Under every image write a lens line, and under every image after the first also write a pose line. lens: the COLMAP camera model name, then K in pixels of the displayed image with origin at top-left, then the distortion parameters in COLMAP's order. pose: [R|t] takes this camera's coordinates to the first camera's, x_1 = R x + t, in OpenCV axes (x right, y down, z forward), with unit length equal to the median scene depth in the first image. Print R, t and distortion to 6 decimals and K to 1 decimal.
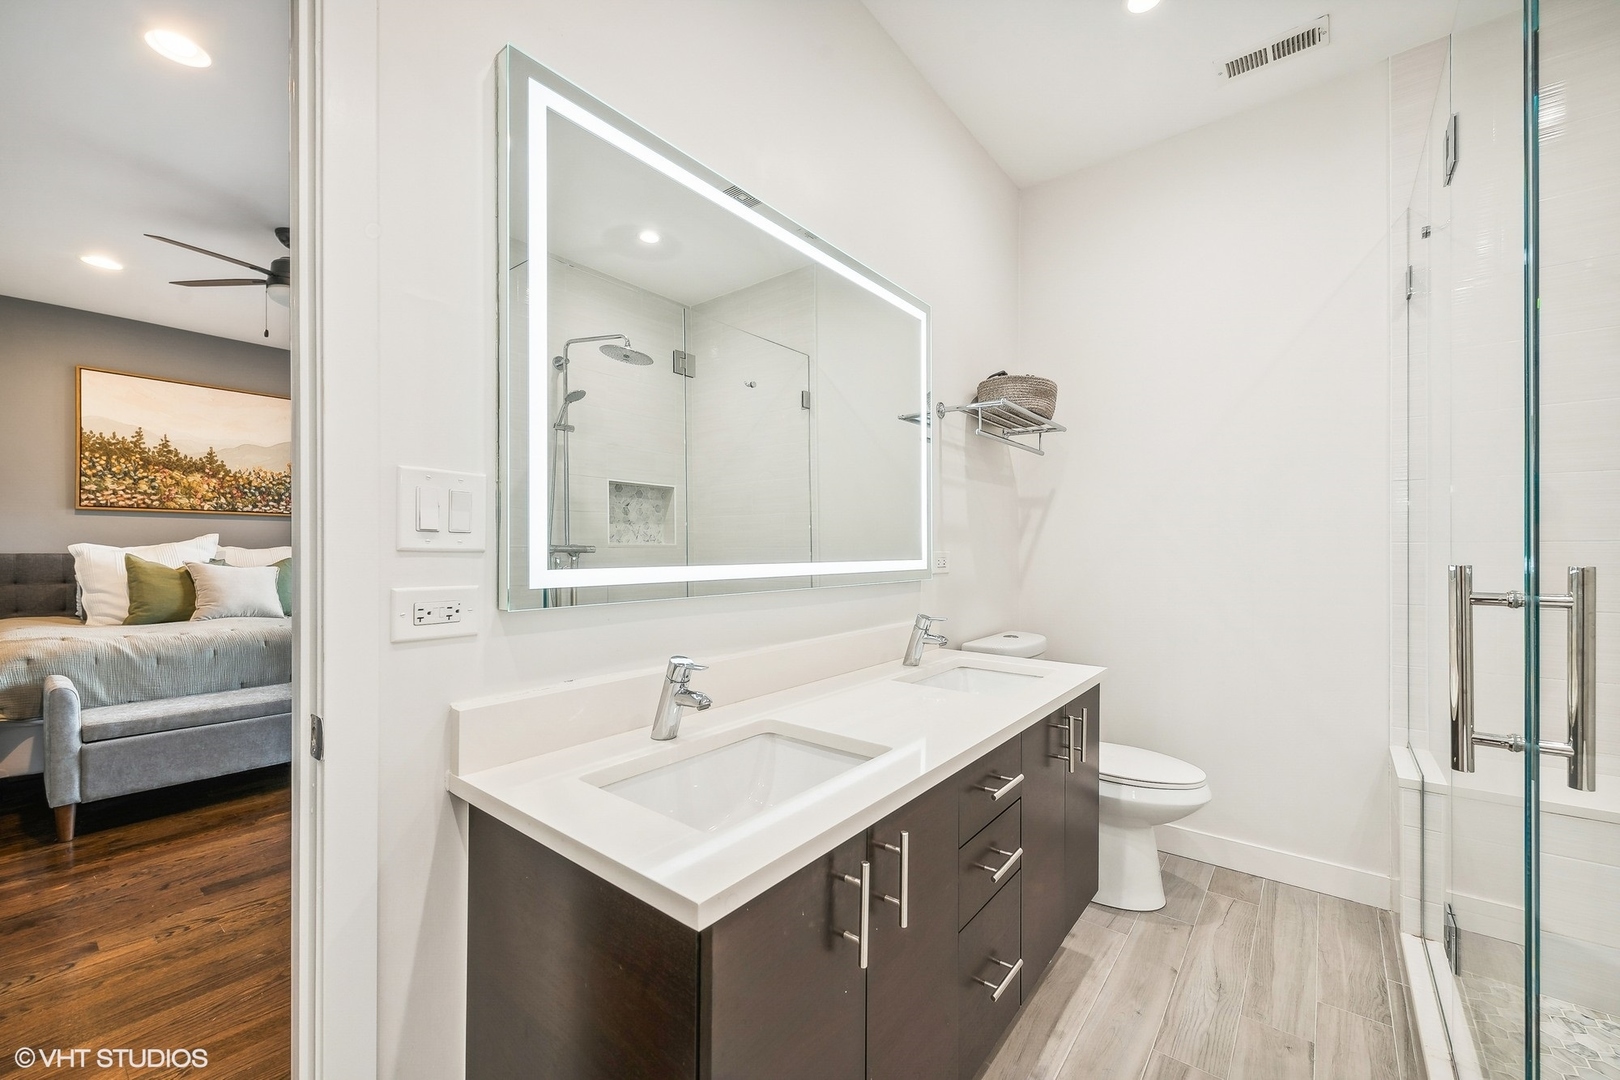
lens RADIAL K [[650.4, 0, 808.4], [0, 650.4, 545.1], [0, 0, 1]] dist [0.011539, -0.000109]
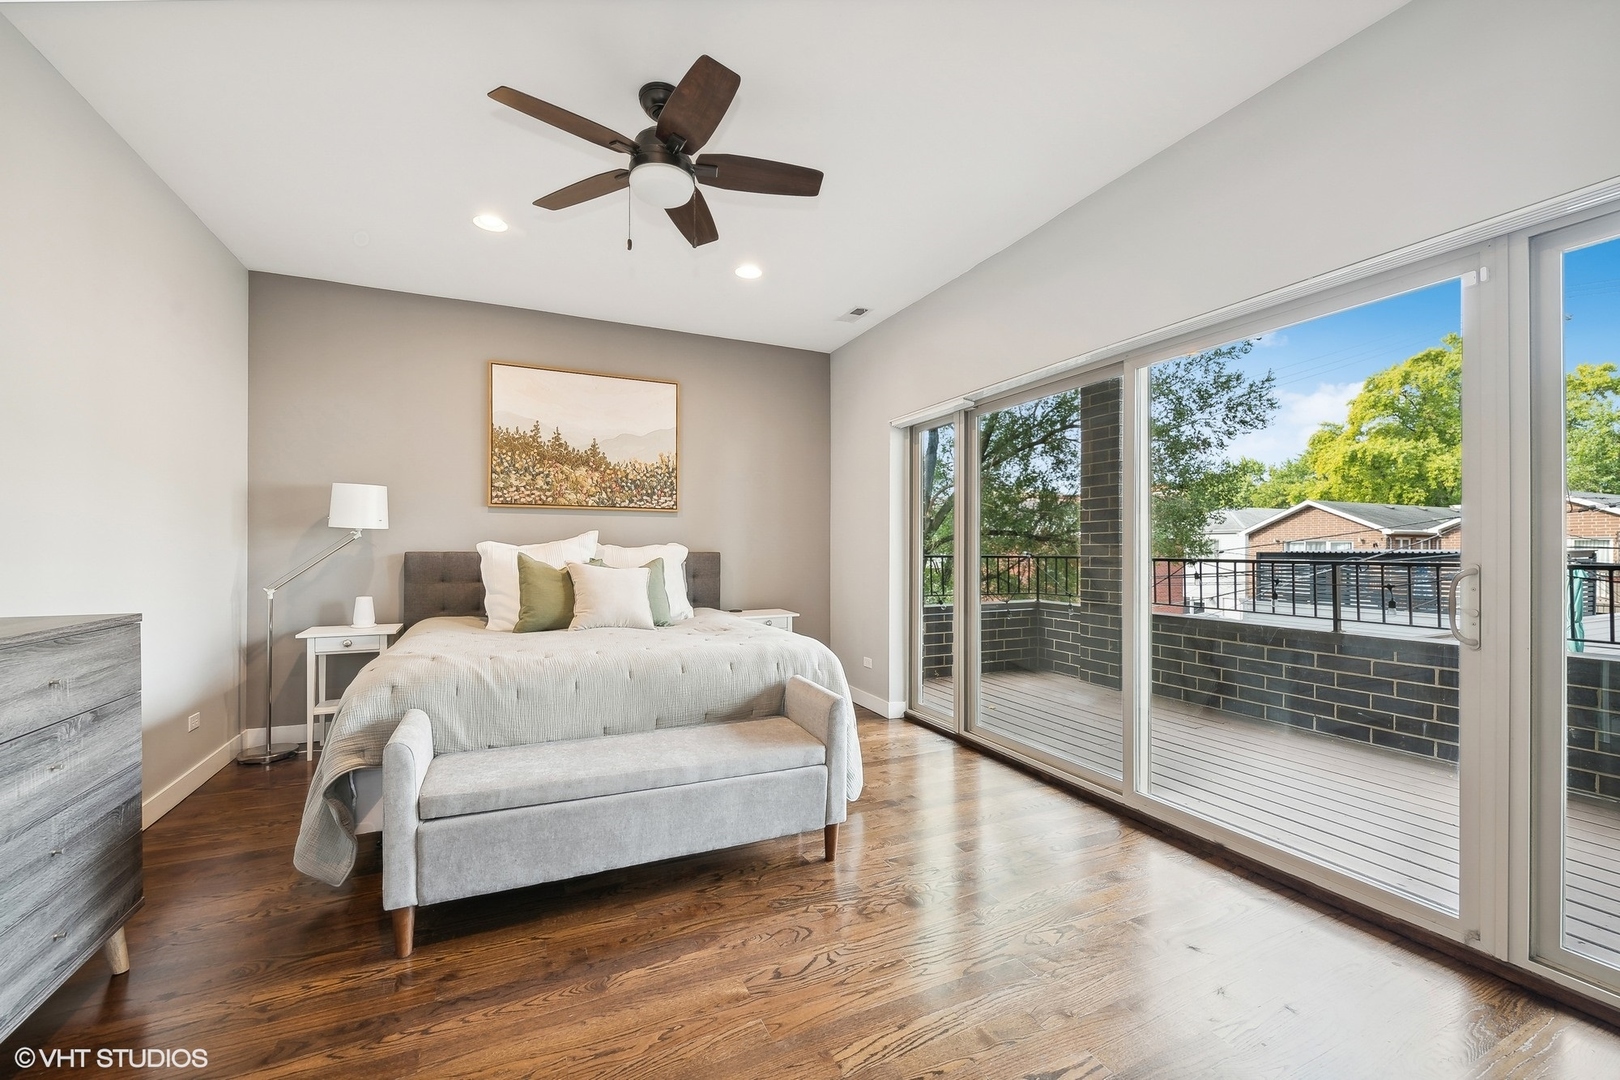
lens RADIAL K [[650.4, 0, 808.4], [0, 650.4, 545.1], [0, 0, 1]] dist [0.011539, -0.000109]
pose [[0.897357, -0.000799, -0.441305, -0.257739], [0.000946, 1.000000, 0.000114, 0.002852], [0.441305, -0.000520, 0.897357, 0.343059]]
